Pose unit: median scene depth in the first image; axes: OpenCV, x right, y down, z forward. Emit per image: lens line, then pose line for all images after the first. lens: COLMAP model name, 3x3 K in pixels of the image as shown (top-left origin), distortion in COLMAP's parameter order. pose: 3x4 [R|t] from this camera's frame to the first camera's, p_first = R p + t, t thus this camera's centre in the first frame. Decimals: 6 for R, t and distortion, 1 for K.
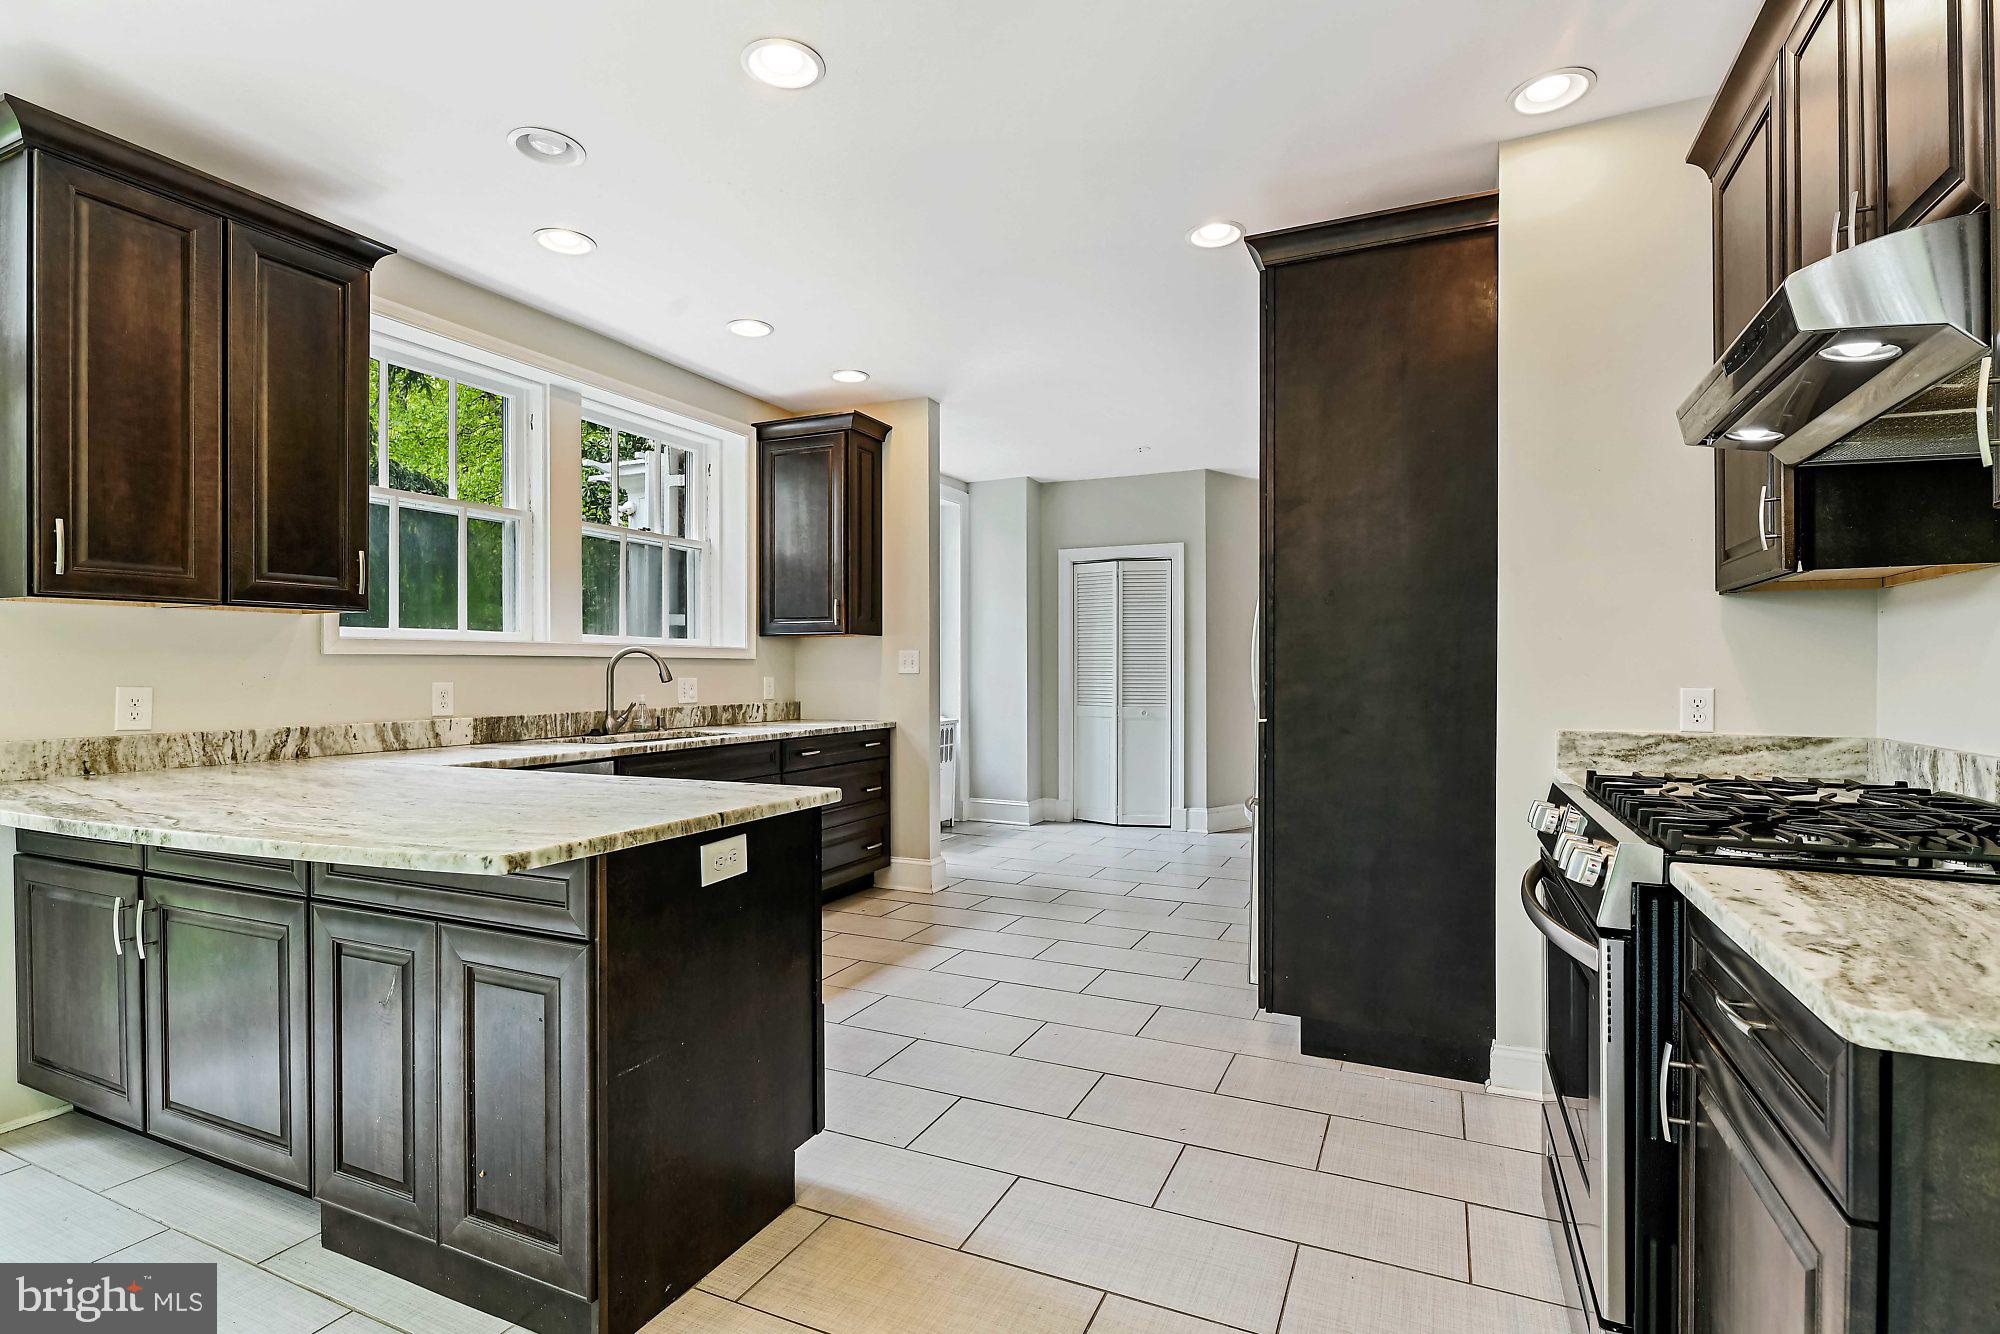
lens RADIAL K [[924.5, 0, 964.6], [0, 924.5, 673.1], [0, 0, 1]] dist [0.002957, -0.000316]
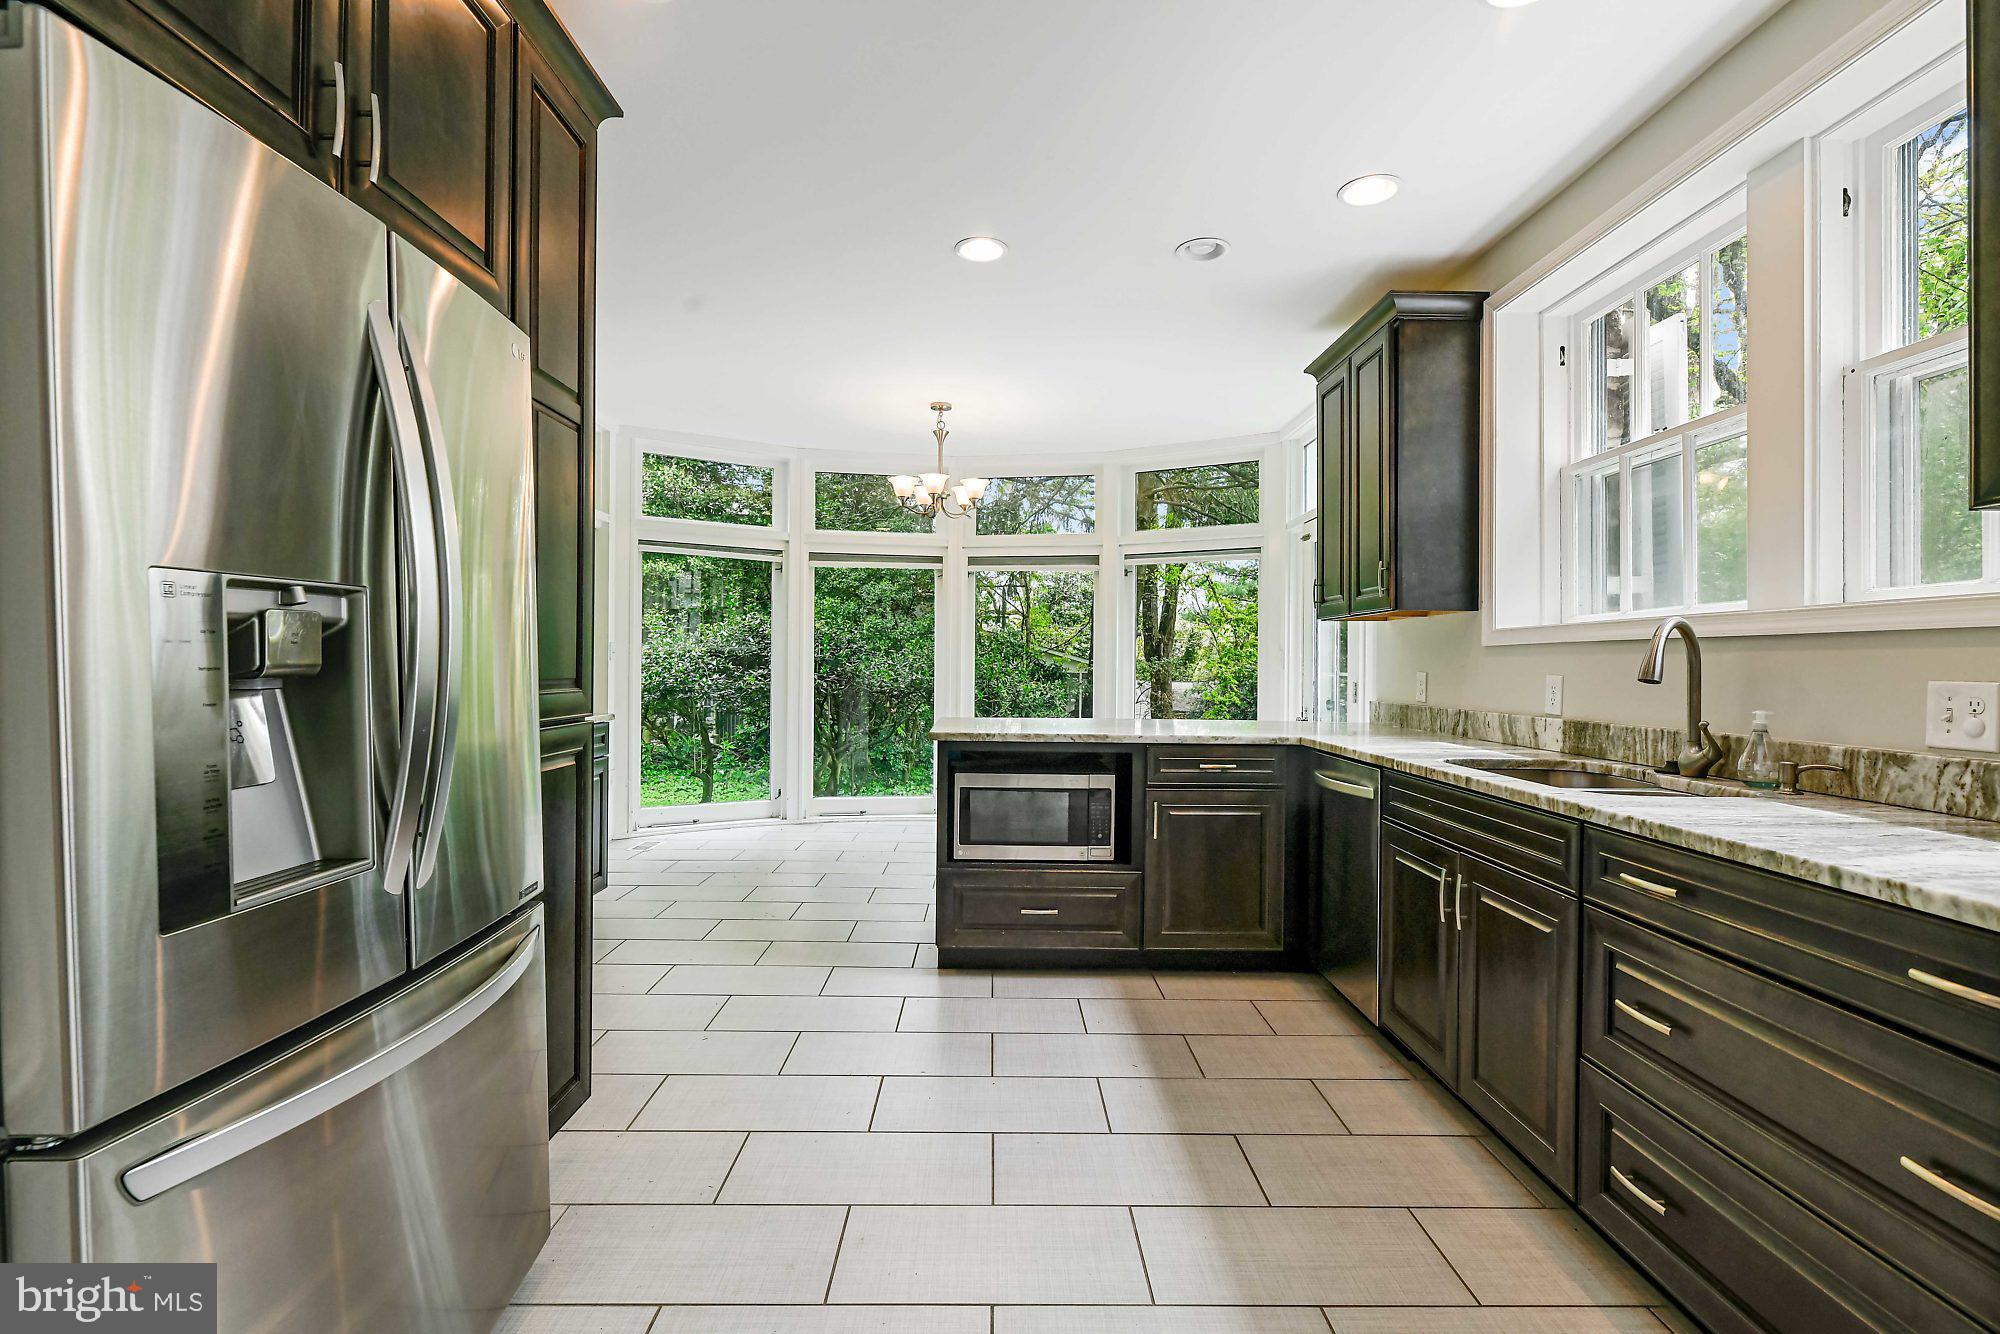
lens RADIAL K [[924.5, 0, 996.4], [0, 924.5, 665.1], [0, 0, 1]] dist [0.002957, -0.000316]
pose [[-0.889724, -0.006374, -0.456455, 0.292081], [-0.010662, 0.999920, 0.006819, -0.000626], [0.456375, 0.010934, -0.889720, 1.503389]]
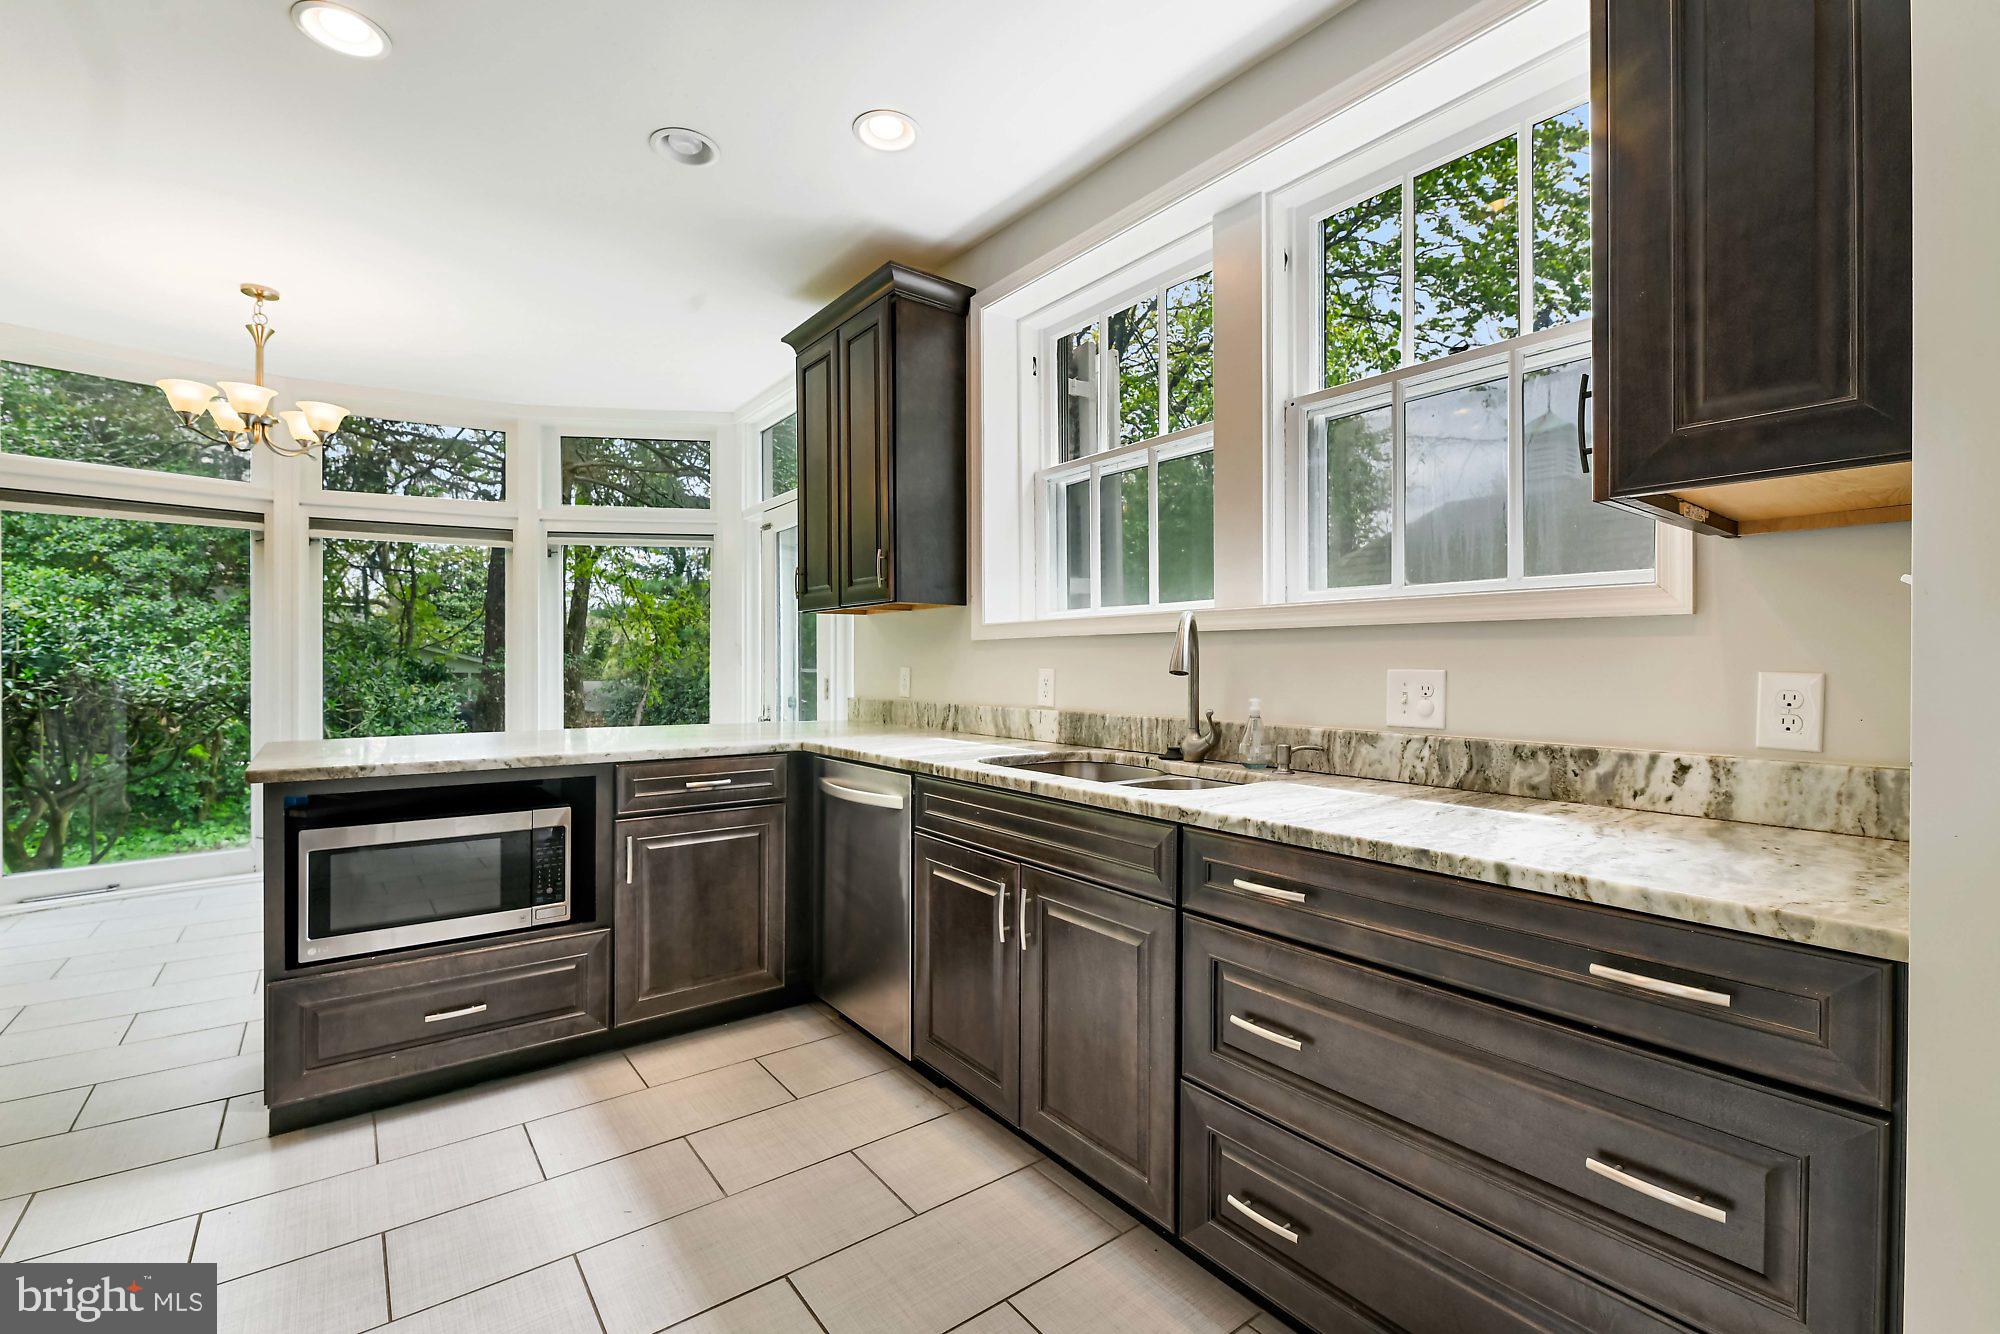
lens RADIAL K [[873.4, 0, 1009.5], [0, 873.4, 667.5], [0, 0, 1]] dist [-0.002124, -0.000900]
pose [[-0.431568, 0.004082, -0.902071, 0.210319], [-0.005668, 0.999958, 0.007236, 0.002222], [0.902062, 0.008236, -0.431527, 1.306594]]
